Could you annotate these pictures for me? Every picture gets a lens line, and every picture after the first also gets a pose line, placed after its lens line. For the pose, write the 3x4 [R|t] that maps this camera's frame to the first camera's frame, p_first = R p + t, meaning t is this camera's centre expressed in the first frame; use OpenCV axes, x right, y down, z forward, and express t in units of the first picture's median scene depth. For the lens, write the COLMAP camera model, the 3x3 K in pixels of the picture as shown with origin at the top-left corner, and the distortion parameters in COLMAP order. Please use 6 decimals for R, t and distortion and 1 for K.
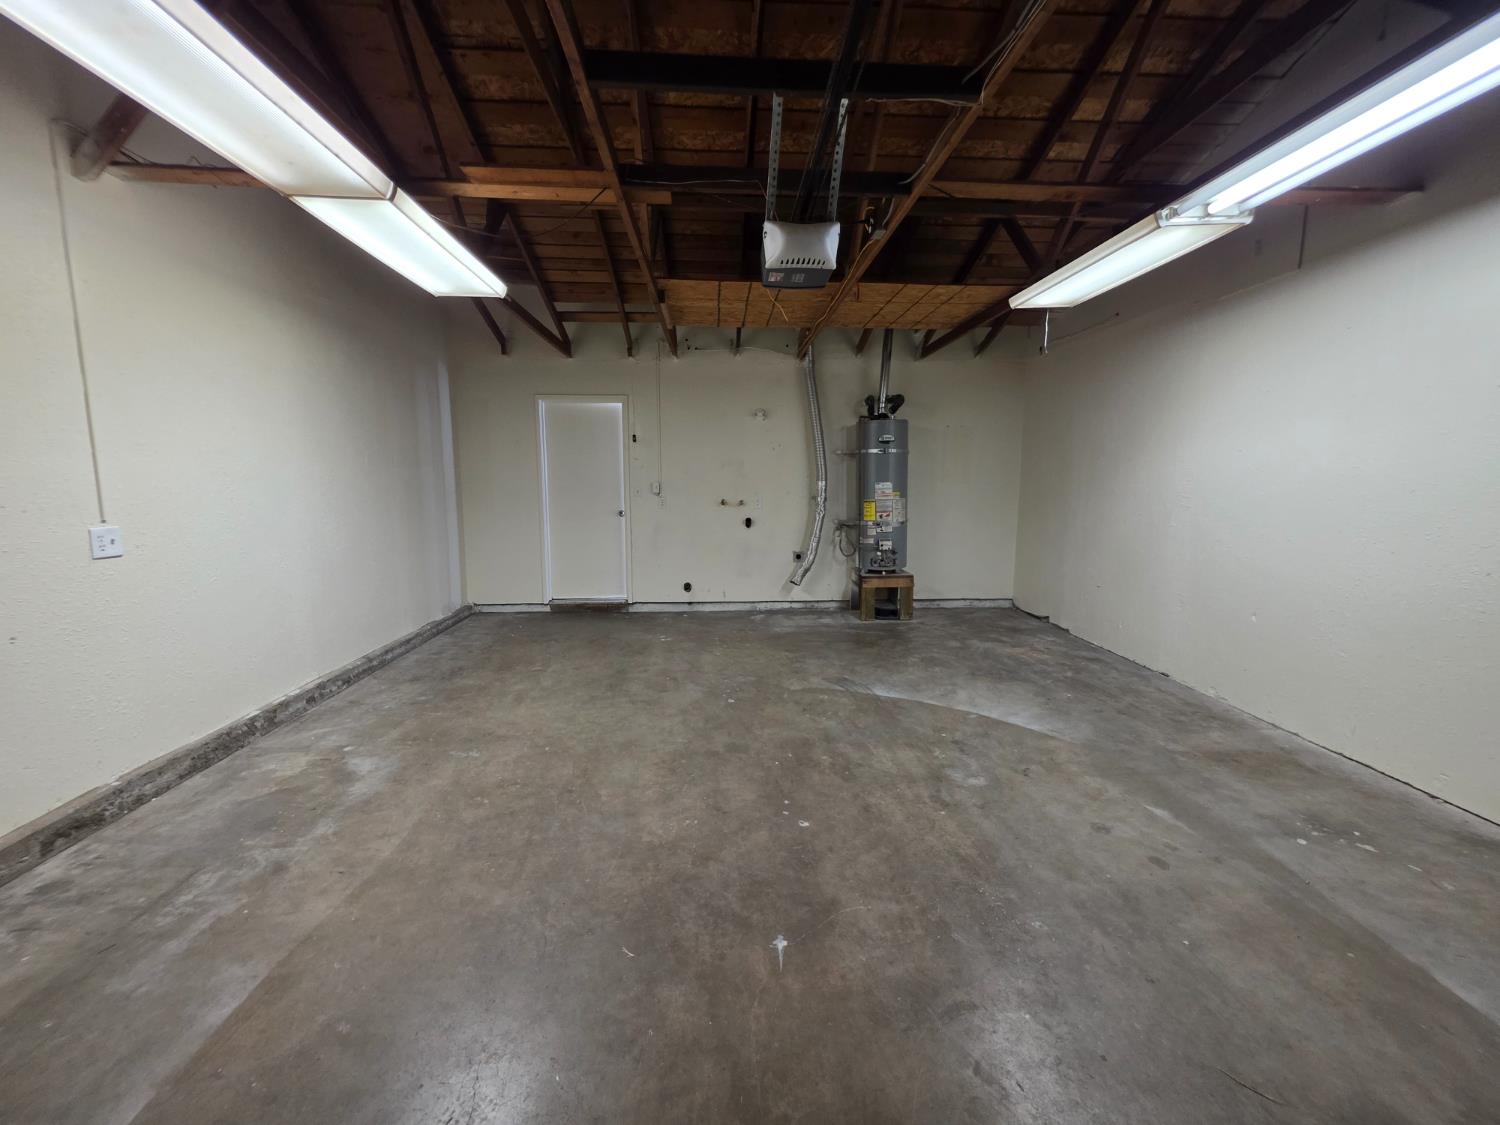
lens RADIAL K [[599.8, 0, 746.8], [0, 599.8, 558.7], [0, 0, 1]] dist [-0.001676, -0.000110]
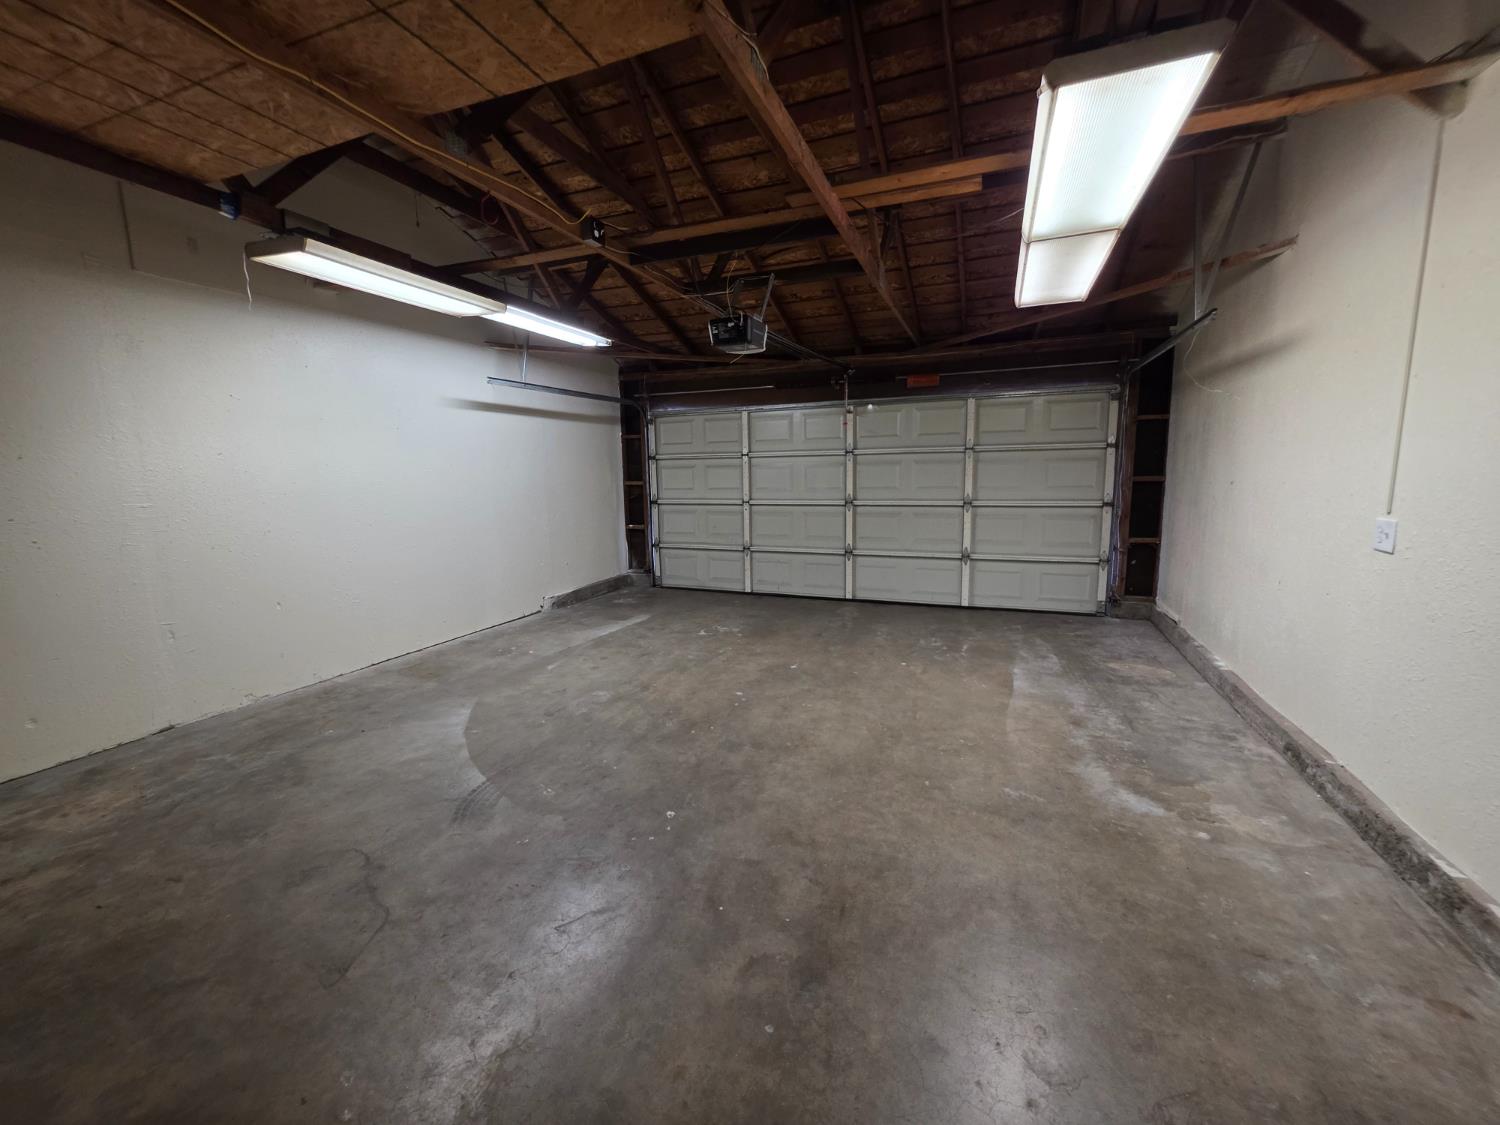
lens RADIAL K [[599.8, 0, 747.9], [0, 599.8, 560.1], [0, 0, 1]] dist [-0.001676, -0.000110]
pose [[-0.905585, -0.050947, 0.421094, -0.475207], [0.071387, 0.960294, 0.269703, -0.264028], [-0.418115, 0.274299, -0.865991, 1.884034]]
